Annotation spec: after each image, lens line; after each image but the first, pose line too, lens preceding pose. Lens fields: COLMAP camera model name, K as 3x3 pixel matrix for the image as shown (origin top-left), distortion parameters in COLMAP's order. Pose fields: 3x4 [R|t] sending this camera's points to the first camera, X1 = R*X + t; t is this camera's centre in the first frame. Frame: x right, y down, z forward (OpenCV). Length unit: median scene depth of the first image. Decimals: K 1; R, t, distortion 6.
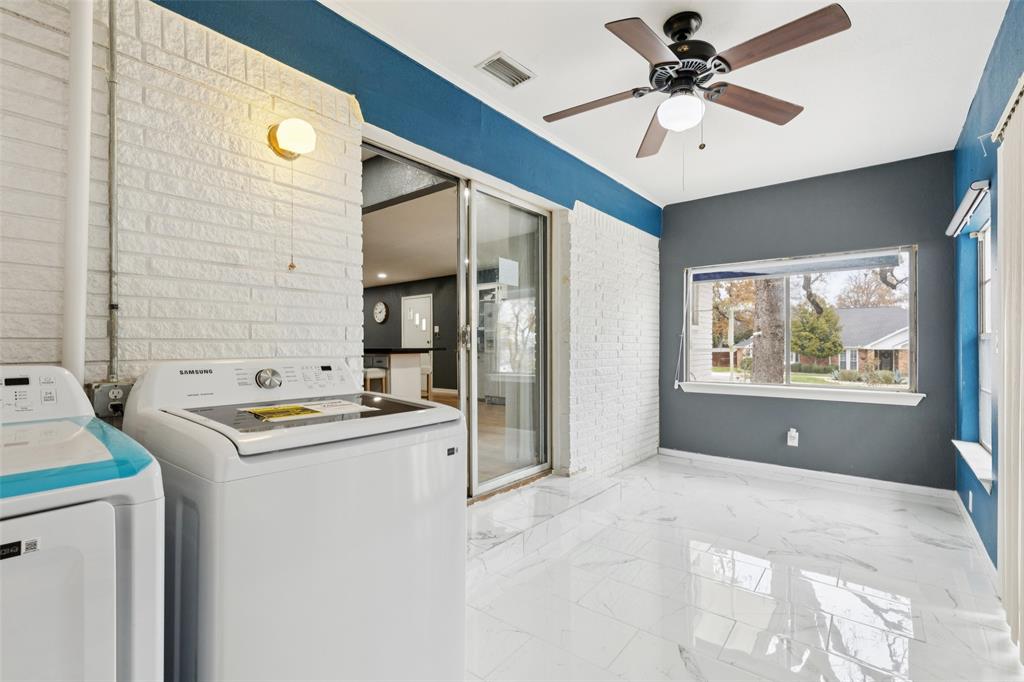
lens RADIAL K [[460.3, 0, 513.1], [0, 460.3, 346.6], [0, 0, 1]] dist [0.001248, 0.000601]
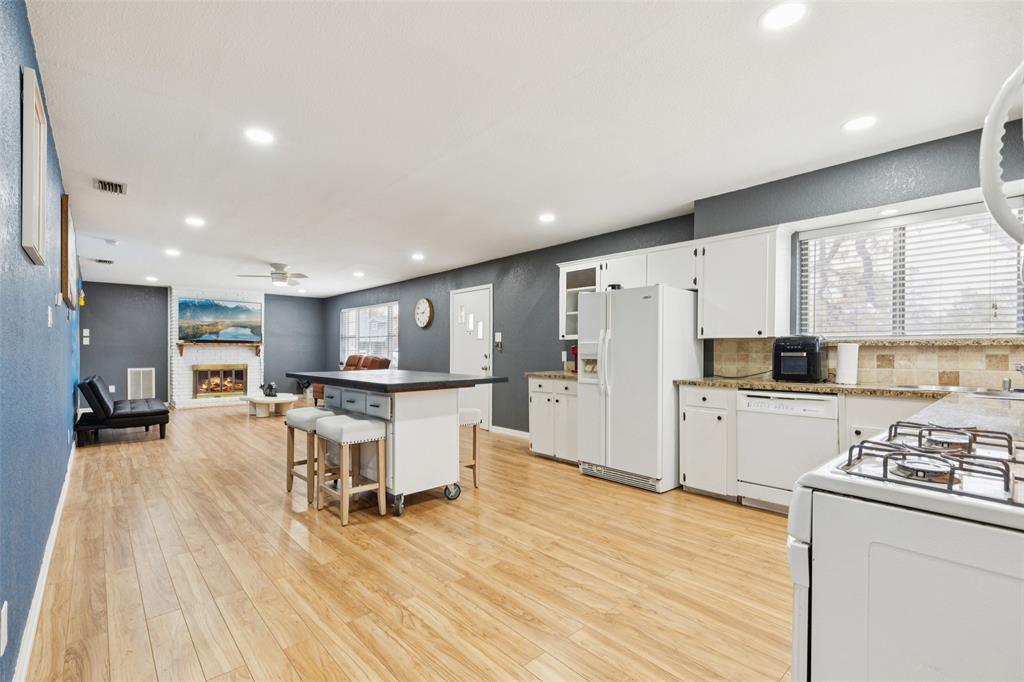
lens RADIAL K [[460.3, 0, 509.2], [0, 460.3, 351.8], [0, 0, 1]] dist [0.001248, 0.000601]
pose [[0.986742, 0.010035, -0.161988, -0.044003], [-0.009742, 0.999949, 0.002606, -0.018857], [0.162006, -0.000994, 0.986789, 0.352168]]
